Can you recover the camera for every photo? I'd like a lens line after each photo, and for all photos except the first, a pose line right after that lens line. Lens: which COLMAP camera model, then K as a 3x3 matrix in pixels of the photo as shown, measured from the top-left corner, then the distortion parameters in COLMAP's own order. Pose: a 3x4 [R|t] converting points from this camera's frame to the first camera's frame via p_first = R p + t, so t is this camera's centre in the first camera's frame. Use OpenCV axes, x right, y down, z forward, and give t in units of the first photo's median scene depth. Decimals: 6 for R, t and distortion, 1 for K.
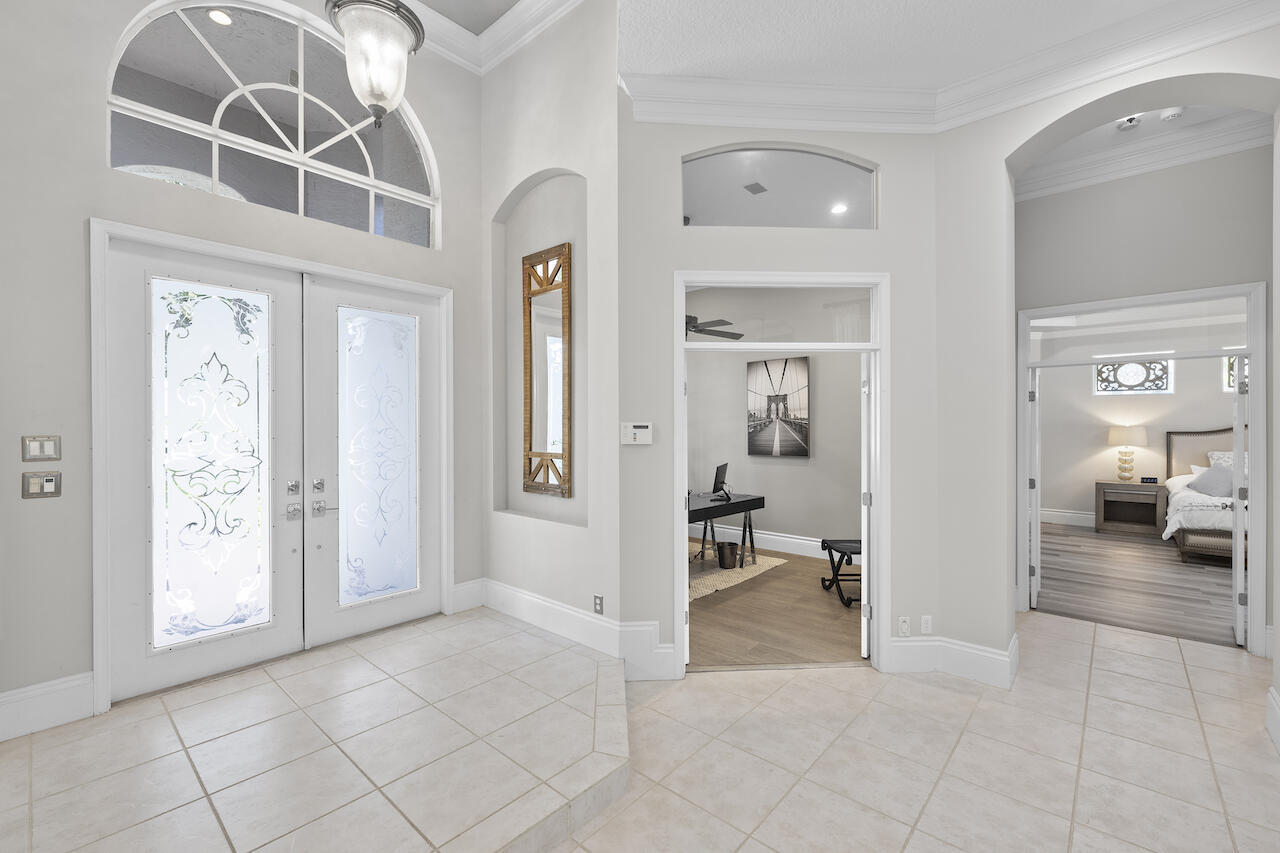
lens RADIAL K [[539.1, 0, 640.0], [0, 539.1, 426.5], [0, 0, 1]] dist [-0.018102, 0.000248]
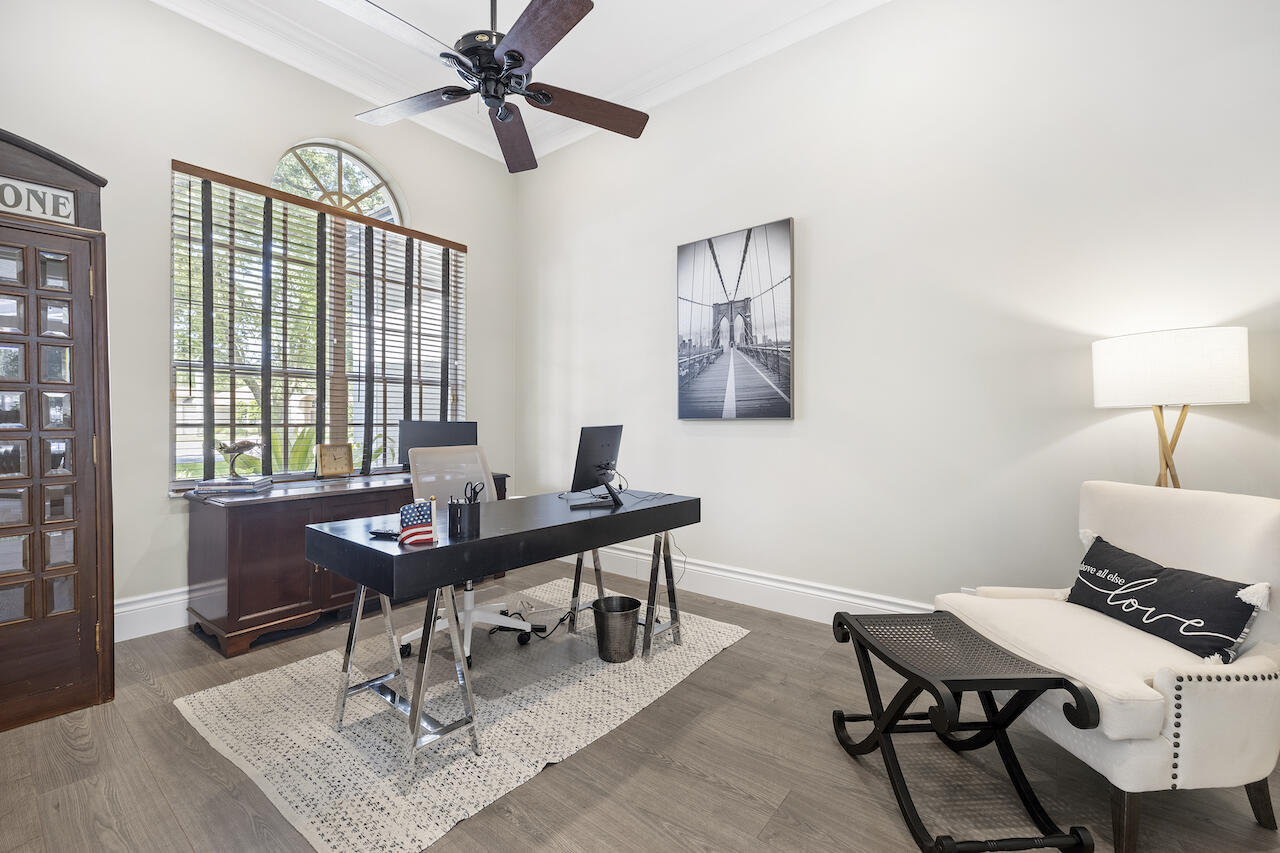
lens RADIAL K [[539.1, 0, 640.0], [0, 539.1, 426.5], [0, 0, 1]] dist [-0.018102, 0.000248]
pose [[0.998052, 0.004582, 0.062223, 0.138053], [-0.005249, 0.999930, 0.010558, 0.059144], [-0.062170, -0.010864, 0.998006, 0.497520]]
